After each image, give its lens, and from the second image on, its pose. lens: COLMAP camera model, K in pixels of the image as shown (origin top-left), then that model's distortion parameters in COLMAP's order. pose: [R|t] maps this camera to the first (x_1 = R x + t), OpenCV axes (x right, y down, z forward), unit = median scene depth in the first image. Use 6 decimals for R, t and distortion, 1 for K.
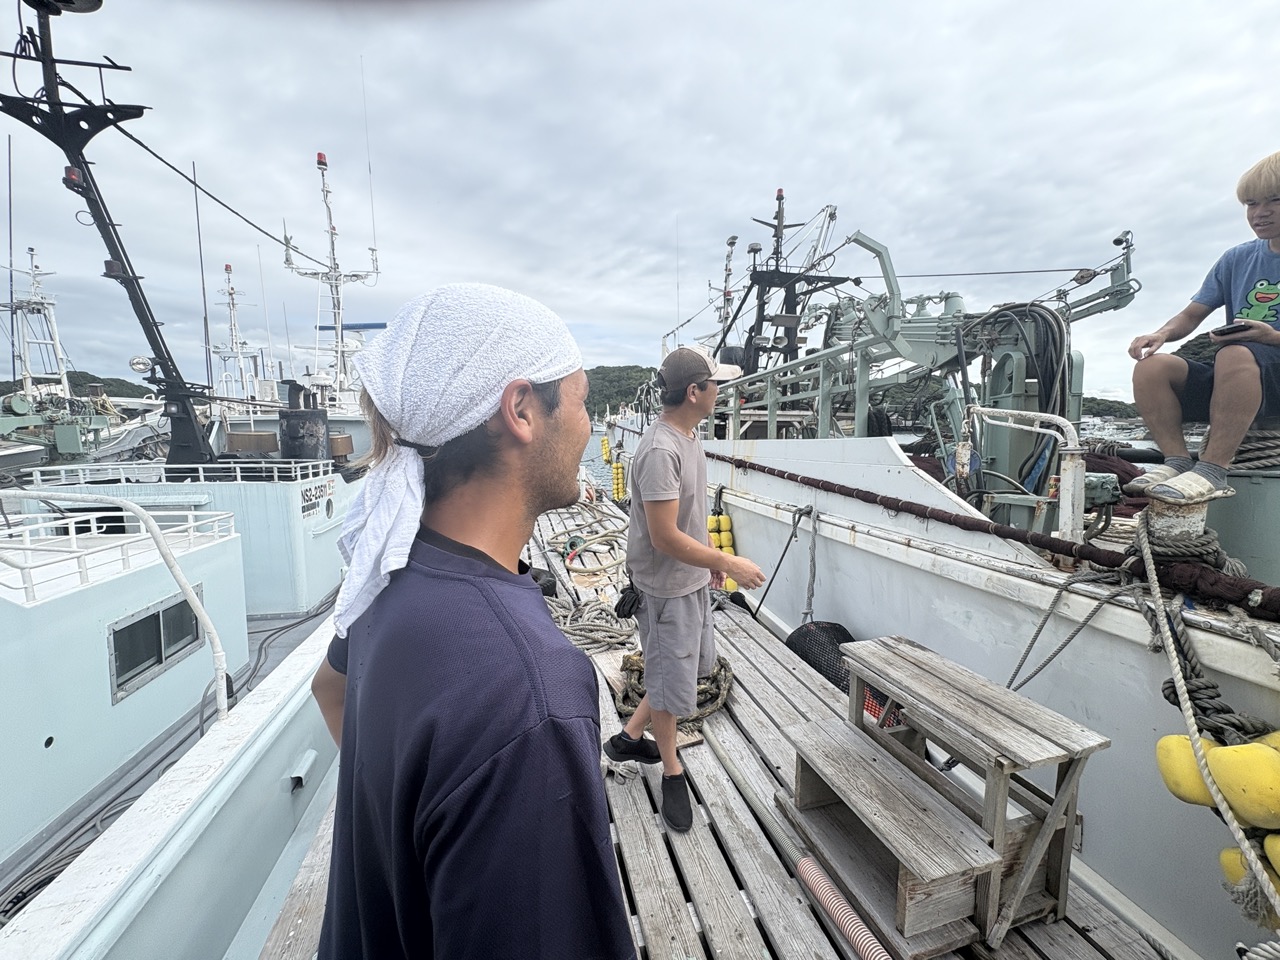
lens RADIAL K [[481.1, 0, 640.0], [0, 481.1, 480.0], [0, 0, 1]] dist [-0.029243, 0.007666]
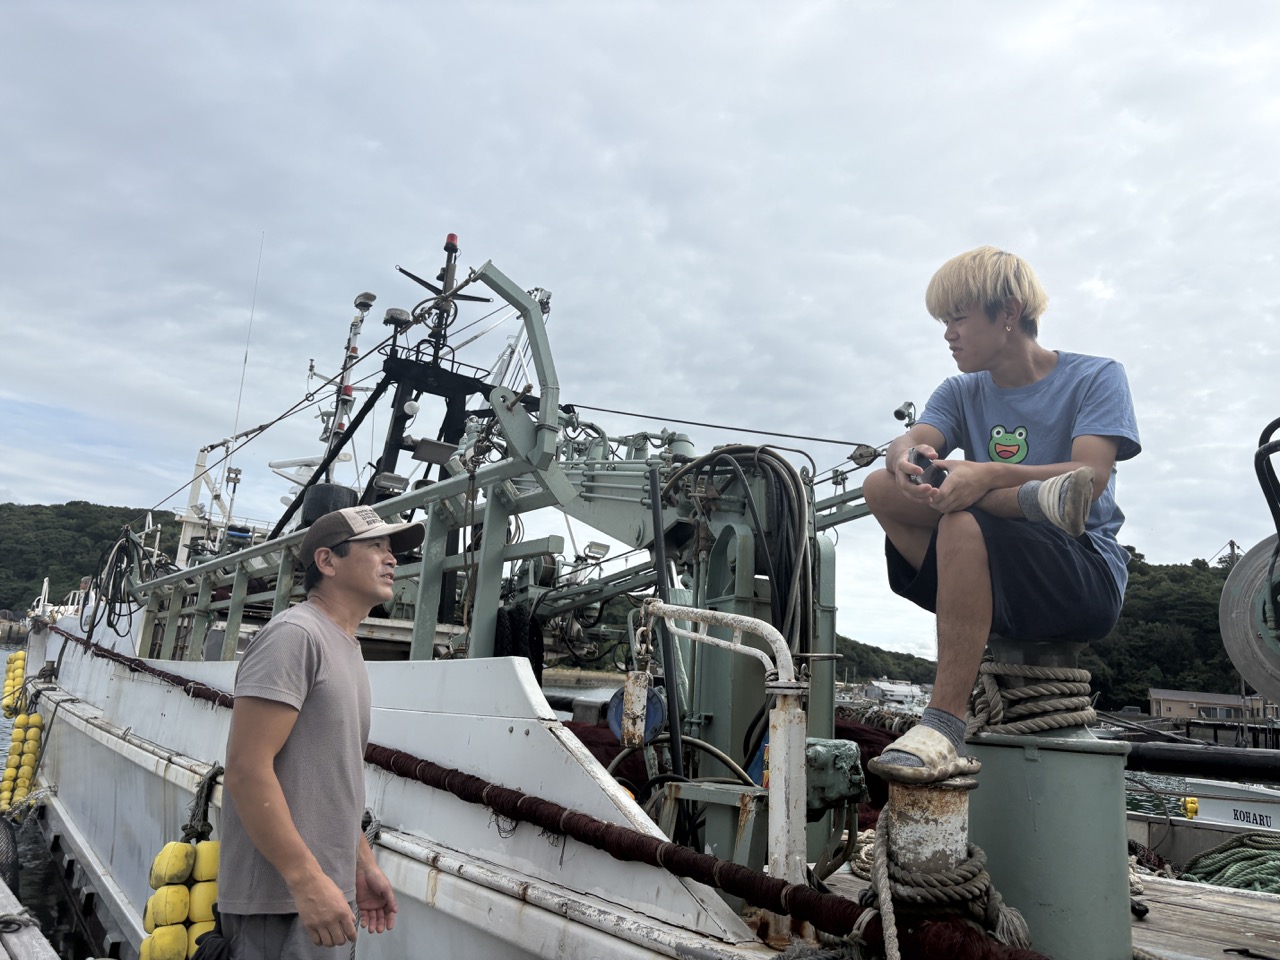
lens RADIAL K [[895.2, 0, 640.0], [0, 895.2, 480.0], [0, 0, 1]] dist [0.023701, -0.004076]
pose [[0.903081, 0.175581, 0.391939, 0.238265], [-0.038772, 0.942215, -0.332756, 0.038995], [-0.427717, 0.285309, 0.857704, 0.105770]]
